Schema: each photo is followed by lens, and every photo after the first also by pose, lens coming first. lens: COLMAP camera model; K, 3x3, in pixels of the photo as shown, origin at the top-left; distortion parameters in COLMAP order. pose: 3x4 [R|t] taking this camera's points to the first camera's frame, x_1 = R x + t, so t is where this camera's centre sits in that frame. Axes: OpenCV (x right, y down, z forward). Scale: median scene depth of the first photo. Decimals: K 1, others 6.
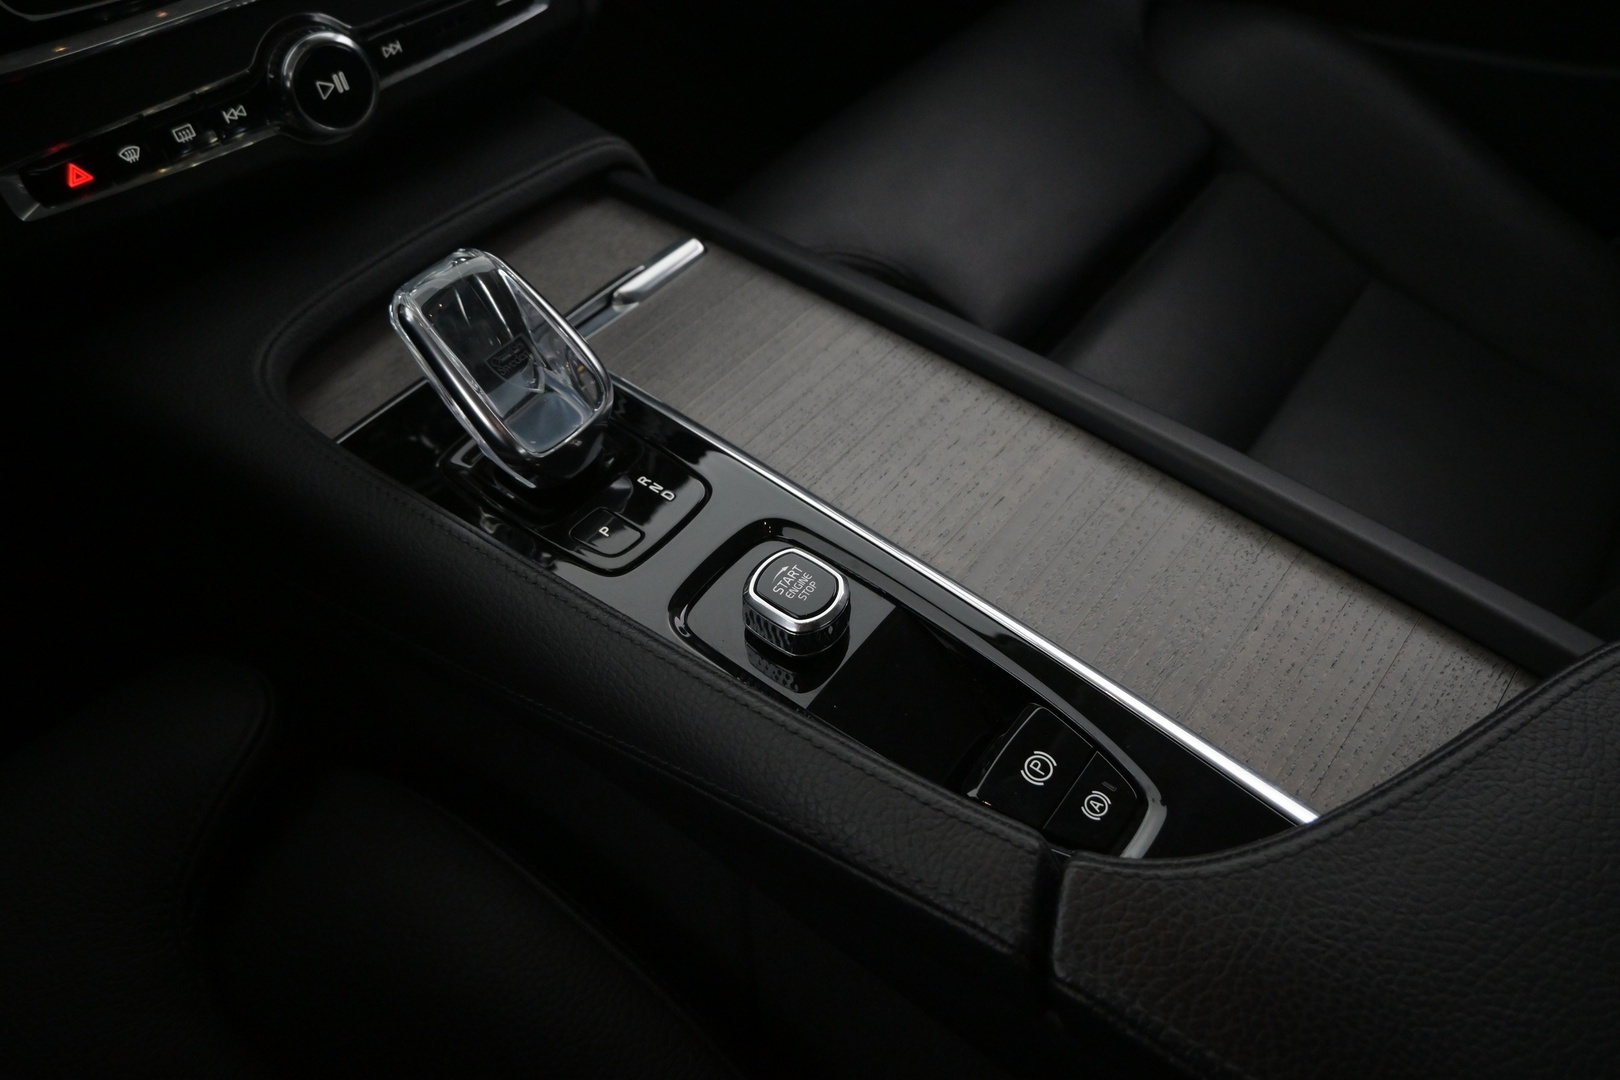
lens RADIAL K [[1153.7, 0, 800.7], [0, 1153.7, 528.3], [0, 0, 1]] dist [0.004660, 0.001988]
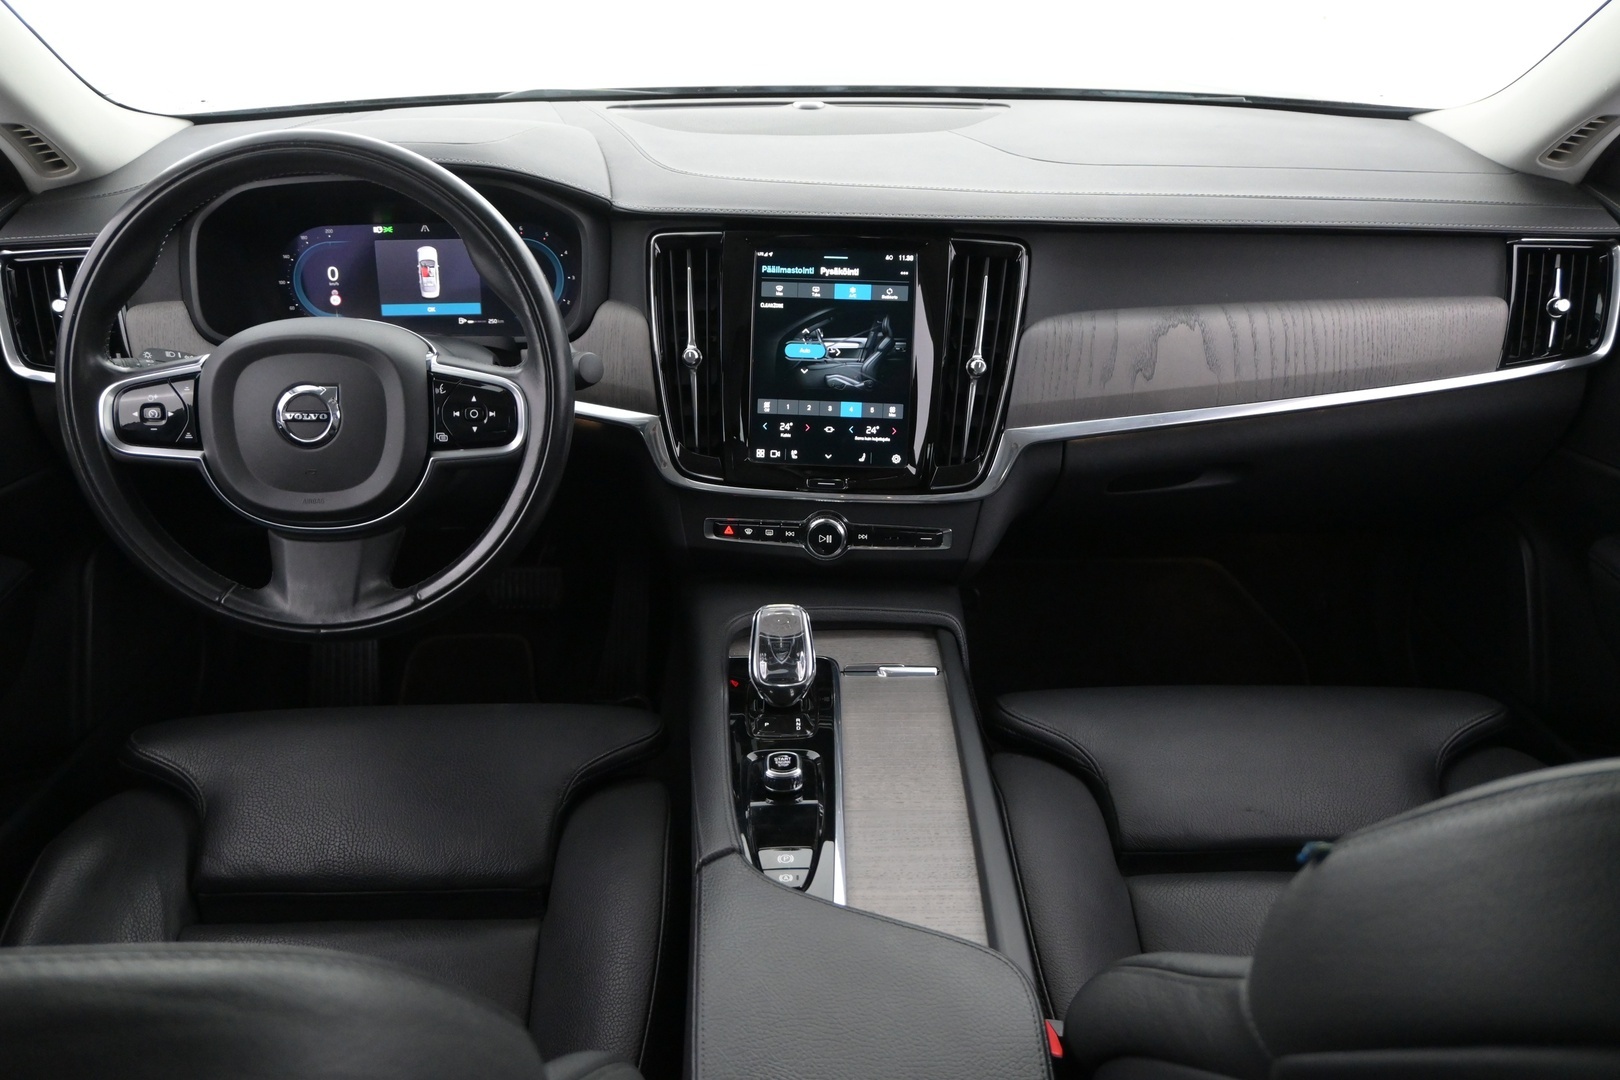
lens RADIAL K [[1306.2, 0, 833.1], [0, 1306.2, 553.7], [0, 0, 1]] dist [0.034416, -0.001685]
pose [[0.634016, 0.326943, -0.700809, 1.568210], [-0.597064, 0.782890, -0.174923, 0.112825], [0.491466, 0.529332, 0.691570, -0.885880]]
